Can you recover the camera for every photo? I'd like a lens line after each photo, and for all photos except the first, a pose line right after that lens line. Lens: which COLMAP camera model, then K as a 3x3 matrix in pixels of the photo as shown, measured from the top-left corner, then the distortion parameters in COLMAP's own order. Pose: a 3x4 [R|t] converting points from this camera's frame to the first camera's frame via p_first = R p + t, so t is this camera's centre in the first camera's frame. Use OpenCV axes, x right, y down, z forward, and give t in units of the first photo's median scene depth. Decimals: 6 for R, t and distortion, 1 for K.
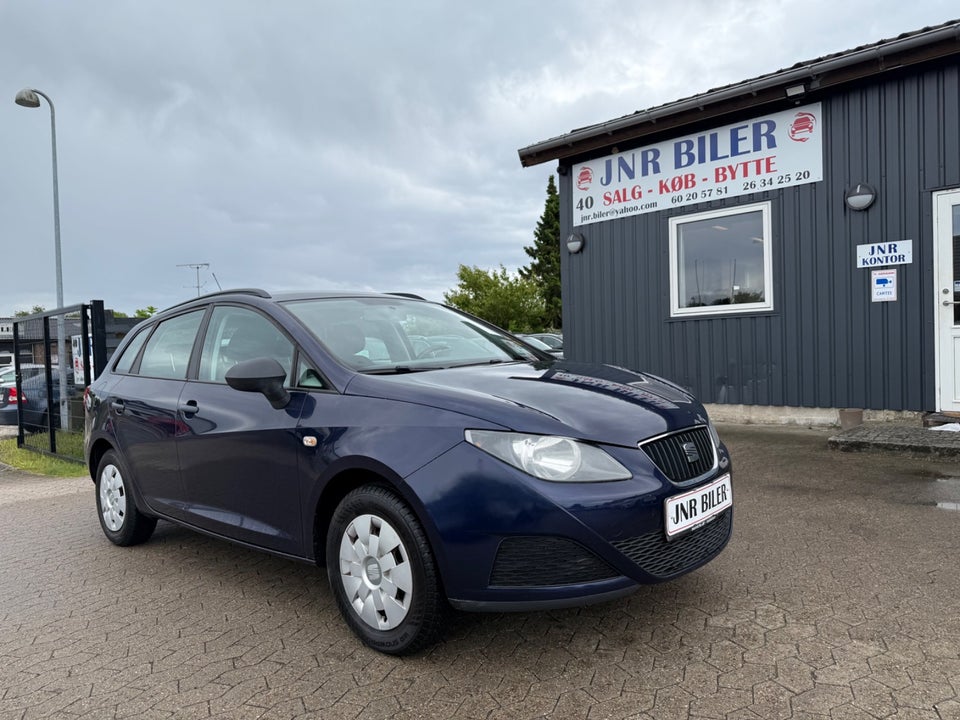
lens RADIAL K [[672.5, 0, 474.2], [0, 672.5, 370.8], [0, 0, 1]] dist [0.017536, -0.025323]
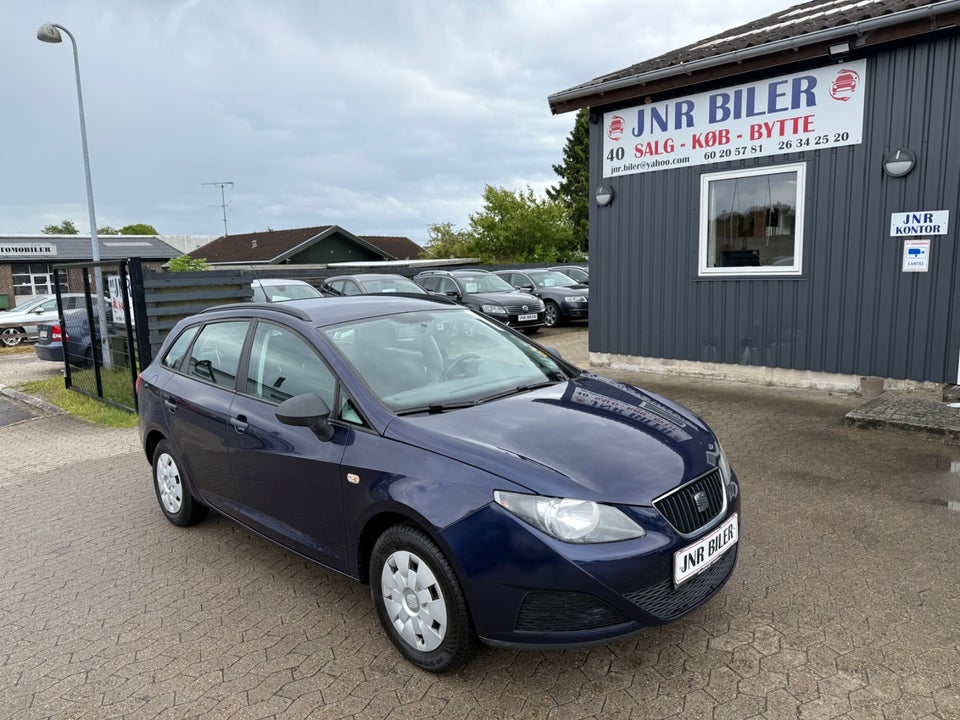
lens RADIAL K [[672.8, 0, 473.8], [0, 672.8, 370.0], [0, 0, 1]] dist [-0.000076, -0.002770]
pose [[0.999277, 0.009897, -0.036712, -0.002654], [-0.005221, 0.992099, 0.125345, -0.072905], [0.037663, -0.125063, 0.991434, -0.021417]]
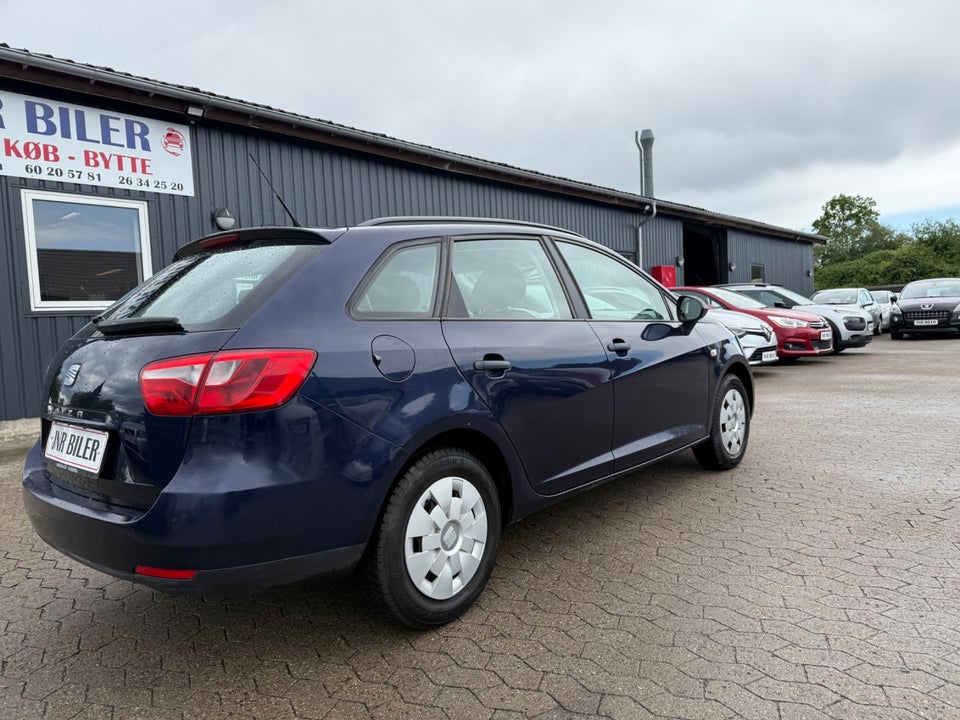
lens RADIAL K [[697.9, 0, 479.8], [0, 697.9, 381.6], [0, 0, 1]] dist [-0.002282, -0.002593]
pose [[-0.015036, -0.034056, 0.999307, -0.634304], [0.083349, 0.995899, 0.035194, 0.024004], [-0.996407, 0.083821, -0.012135, 0.534829]]
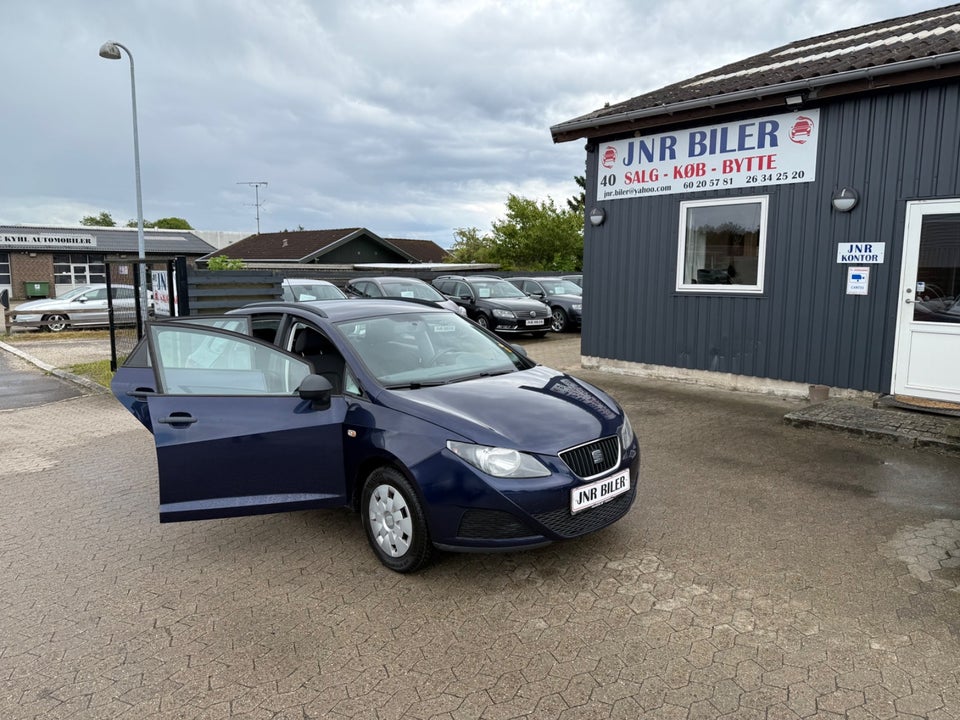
lens RADIAL K [[666.7, 0, 480.0], [0, 666.7, 360.0], [0, 0, 1]] dist [0.039072, -0.054359]
pose [[0.997009, 0.047359, -0.061082, 0.044626], [-0.040648, 0.993450, 0.106794, -0.080343], [0.065740, -0.103992, 0.992403, -0.159848]]
